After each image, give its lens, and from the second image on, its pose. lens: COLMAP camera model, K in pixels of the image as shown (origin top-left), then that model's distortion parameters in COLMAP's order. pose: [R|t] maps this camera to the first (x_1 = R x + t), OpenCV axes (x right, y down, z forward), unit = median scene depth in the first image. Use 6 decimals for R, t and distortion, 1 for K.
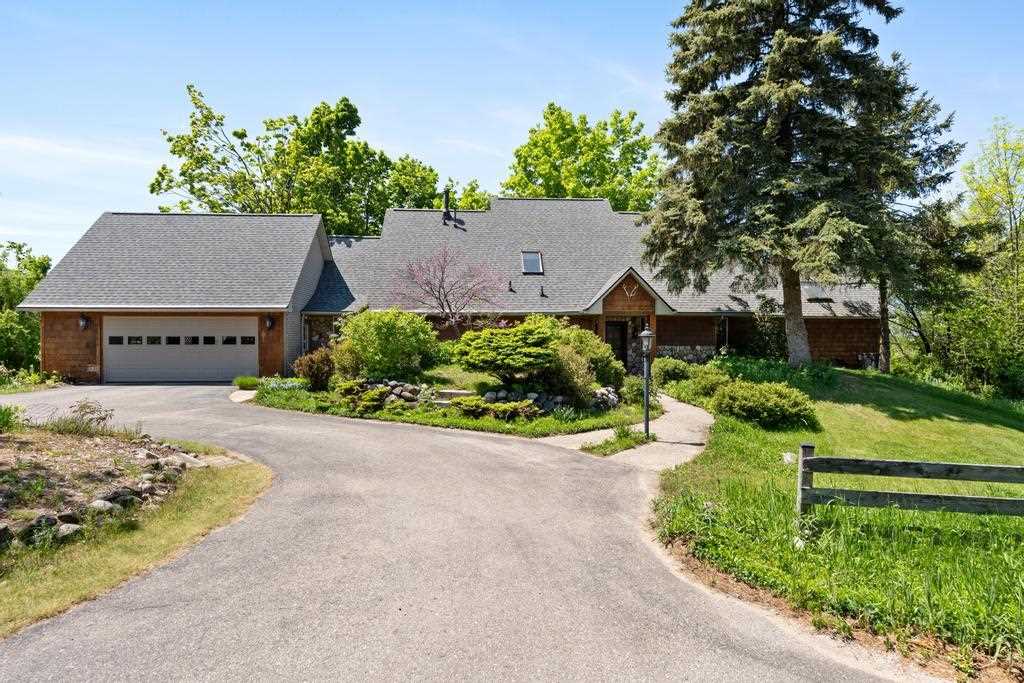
lens RADIAL K [[531.8, 0, 512.2], [0, 531.8, 343.4], [0, 0, 1]] dist [-0.000401, -0.000005]
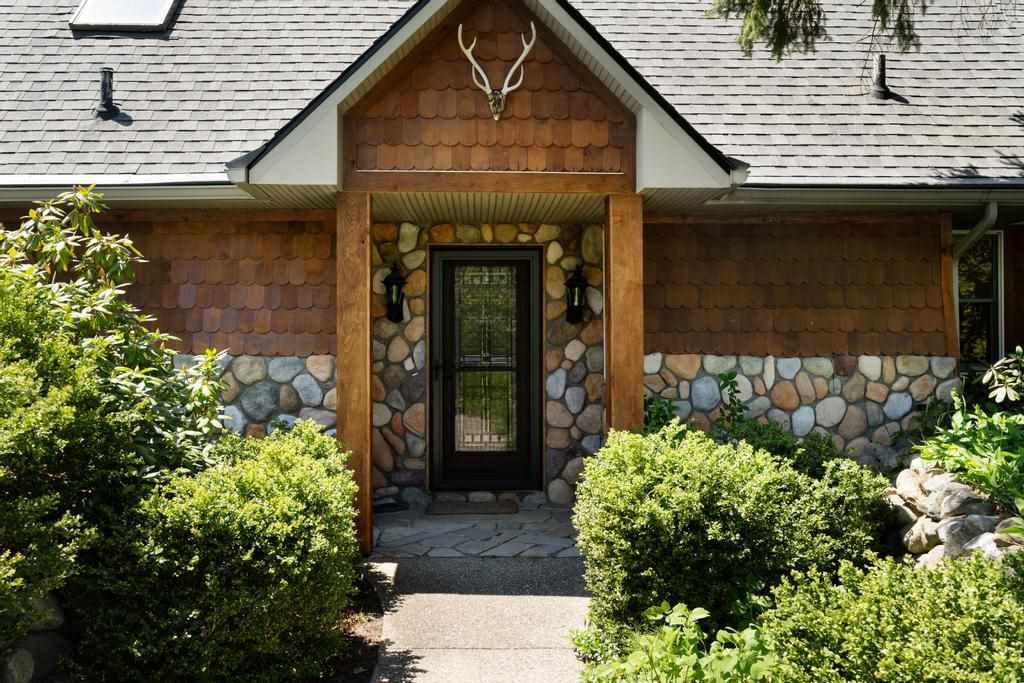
lens RADIAL K [[980.0, 0, 511.8], [0, 980.0, 341.2], [0, 0, 1]] dist [0.015398, 0.000000]
pose [[0.999240, -0.002851, -0.038863, 0.238406], [0.002723, 0.999991, -0.003367, -0.000268], [0.038872, 0.003259, 0.999239, 0.649960]]
